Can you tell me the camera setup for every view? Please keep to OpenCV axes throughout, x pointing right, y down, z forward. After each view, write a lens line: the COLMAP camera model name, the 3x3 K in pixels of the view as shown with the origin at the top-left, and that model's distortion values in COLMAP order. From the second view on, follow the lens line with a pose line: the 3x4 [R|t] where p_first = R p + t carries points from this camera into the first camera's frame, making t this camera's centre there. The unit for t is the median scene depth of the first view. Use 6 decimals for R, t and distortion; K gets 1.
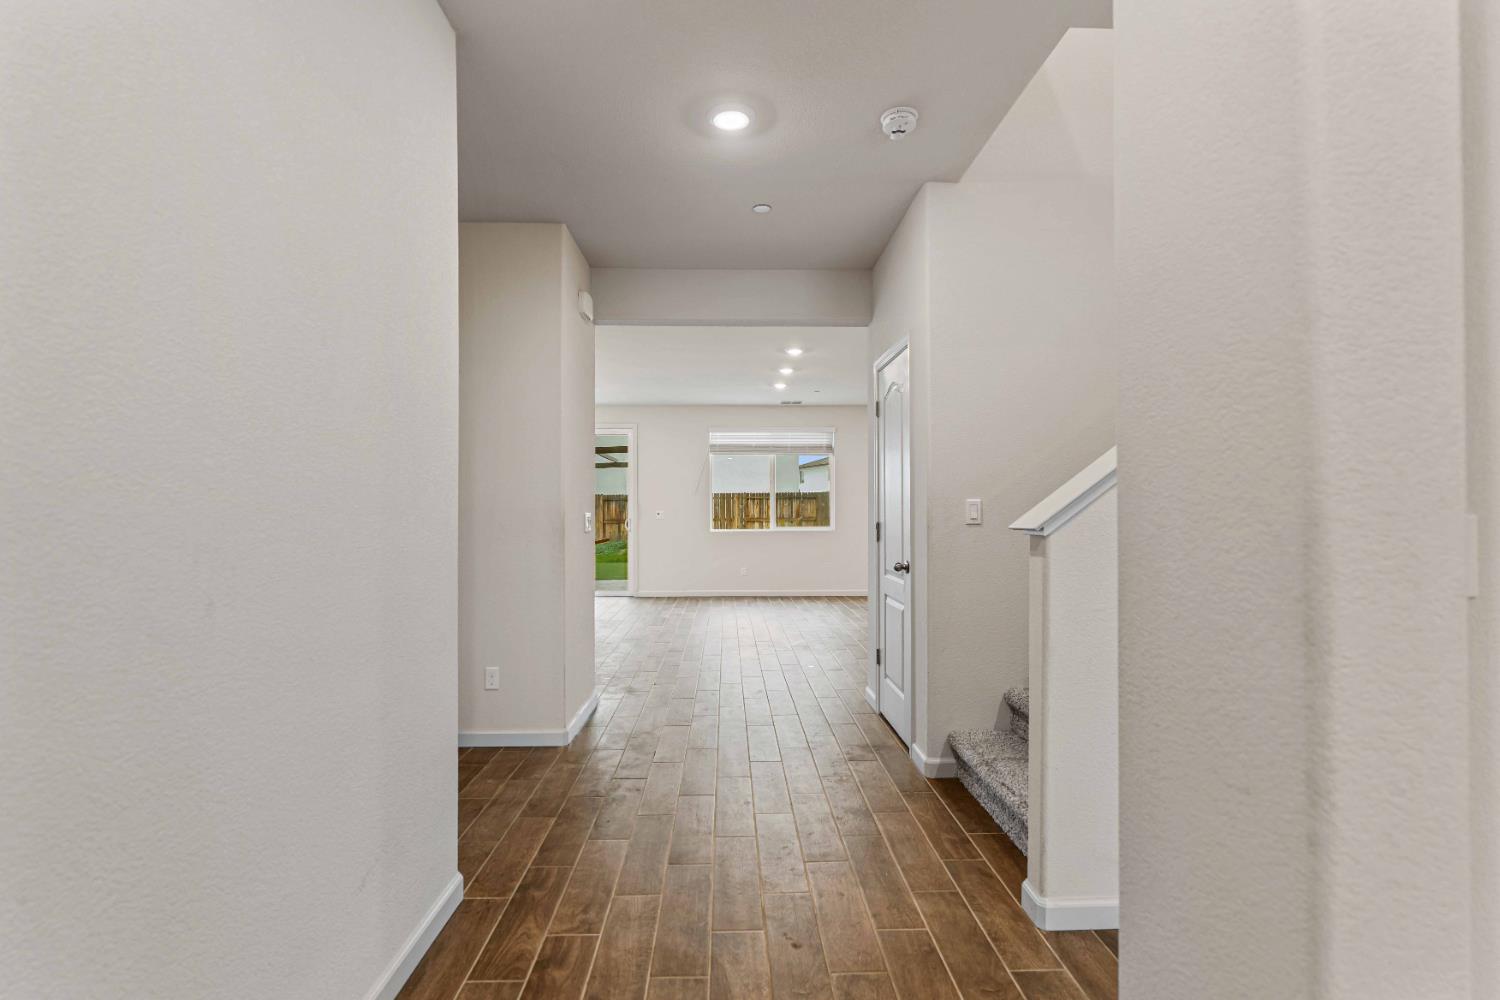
lens RADIAL K [[686.3, 0, 751.9], [0, 686.3, 507.4], [0, 0, 1]] dist [0.000713, 0.000197]
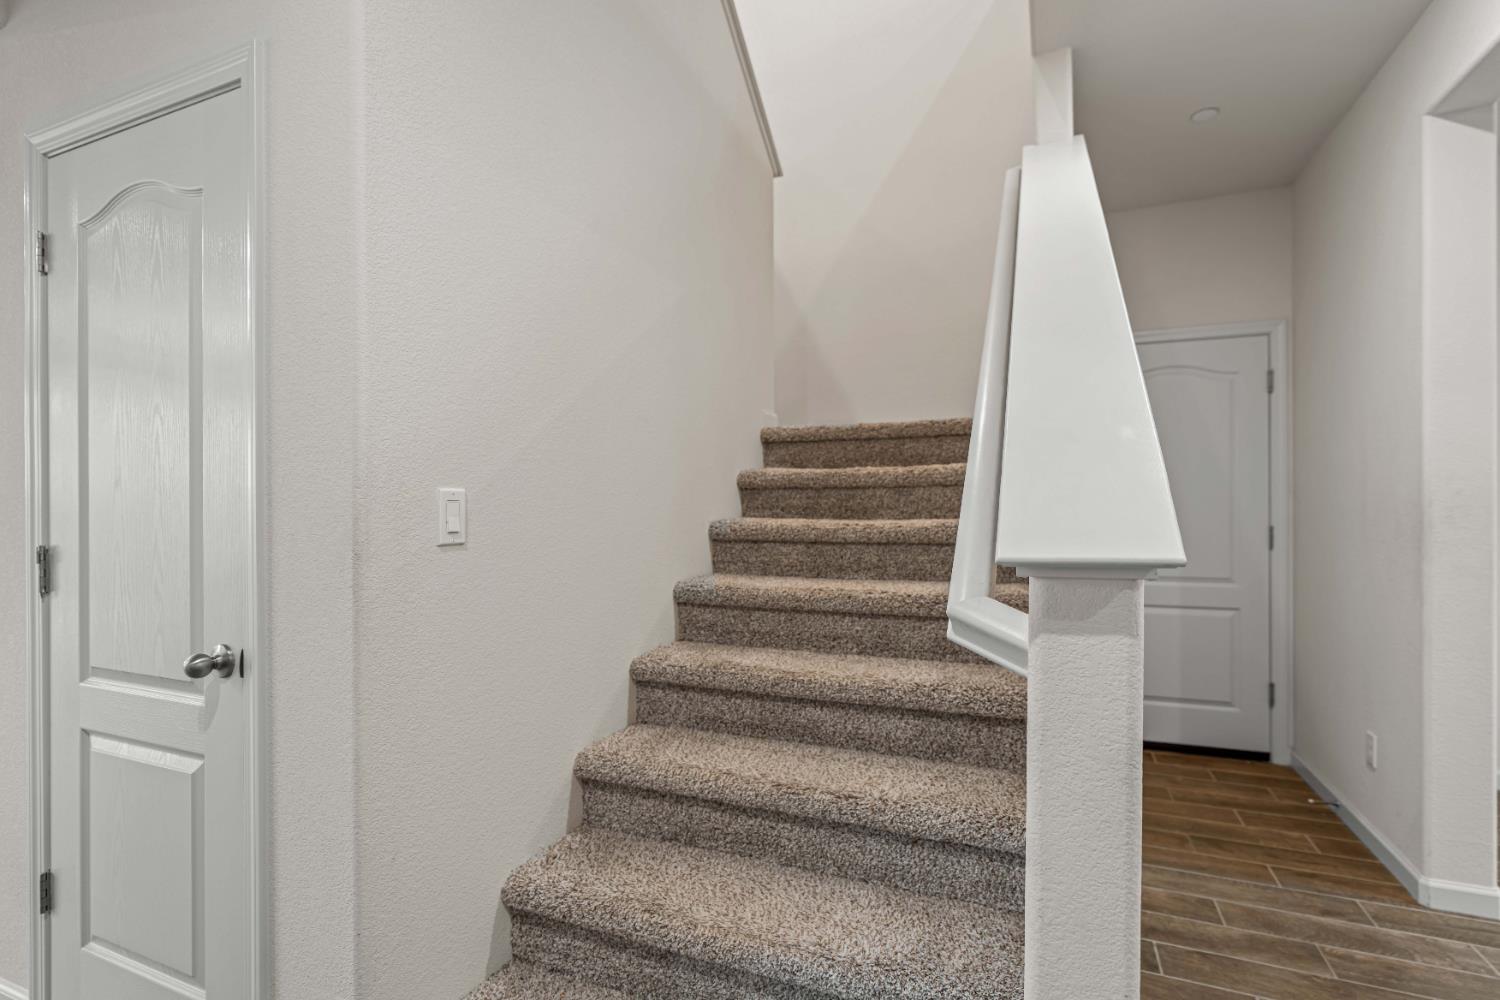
lens RADIAL K [[686.3, 0, 752.1], [0, 686.3, 500.7], [0, 0, 1]] dist [0.000713, 0.000197]
pose [[0.419315, -0.002689, 0.907837, -0.000668], [0.001013, 0.999996, 0.002494, -0.004382], [-0.907840, -0.000126, 0.419316, 0.568536]]
